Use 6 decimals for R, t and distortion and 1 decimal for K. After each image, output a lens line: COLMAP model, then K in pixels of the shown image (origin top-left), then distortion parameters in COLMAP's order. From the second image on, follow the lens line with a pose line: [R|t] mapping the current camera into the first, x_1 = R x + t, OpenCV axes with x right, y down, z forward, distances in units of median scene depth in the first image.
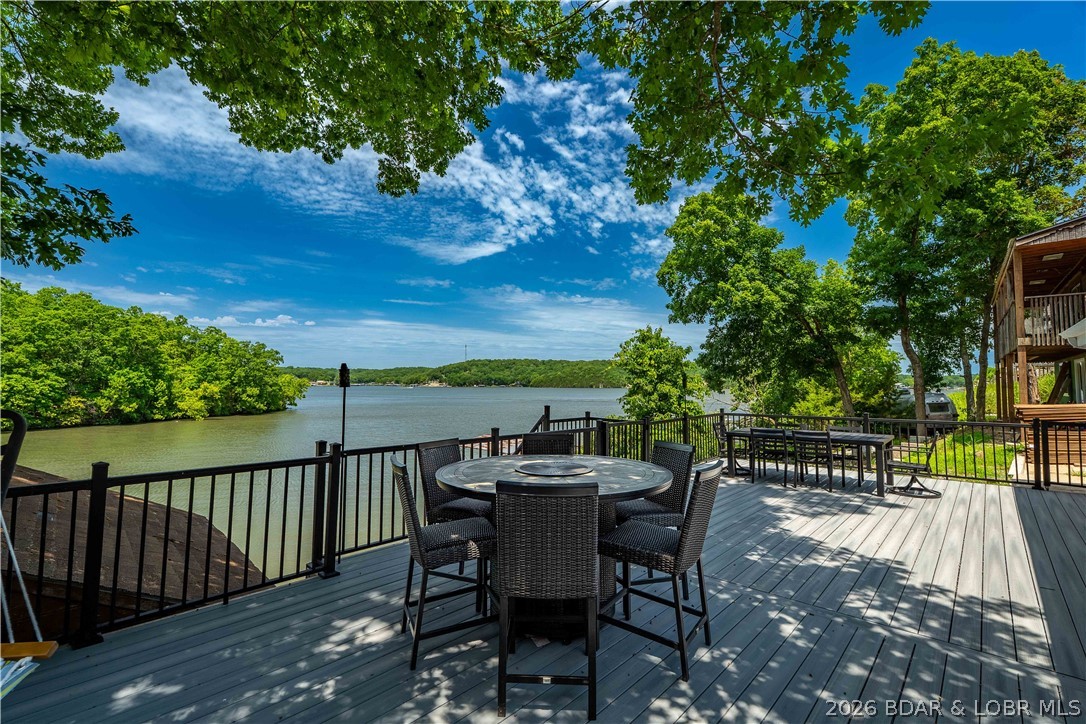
lens RADIAL K [[476.6, 0, 548.9], [0, 476.6, 362.6], [0, 0, 1]] dist [-0.009160, -0.000123]
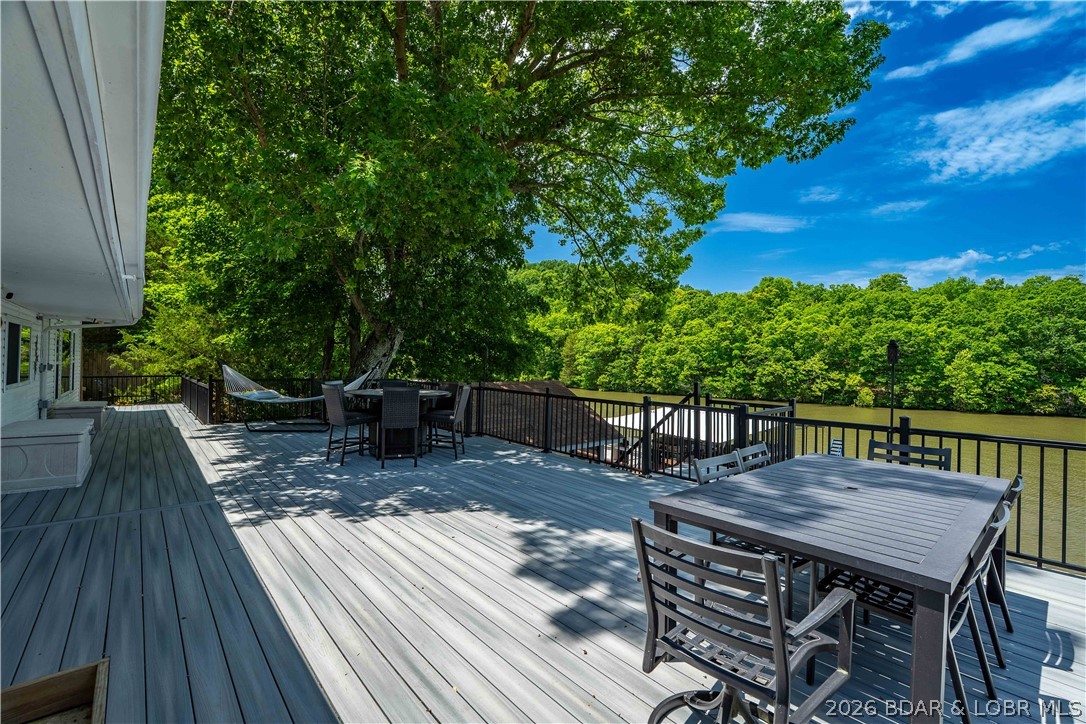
lens RADIAL K [[476.6, 0, 548.9], [0, 476.6, 362.6], [0, 0, 1]] dist [-0.009160, -0.000123]
pose [[-0.101669, -0.001013, -0.994818, 0.118120], [0.023984, 0.999706, -0.003469, 0.006314], [0.994529, -0.024213, -0.101615, 0.105219]]
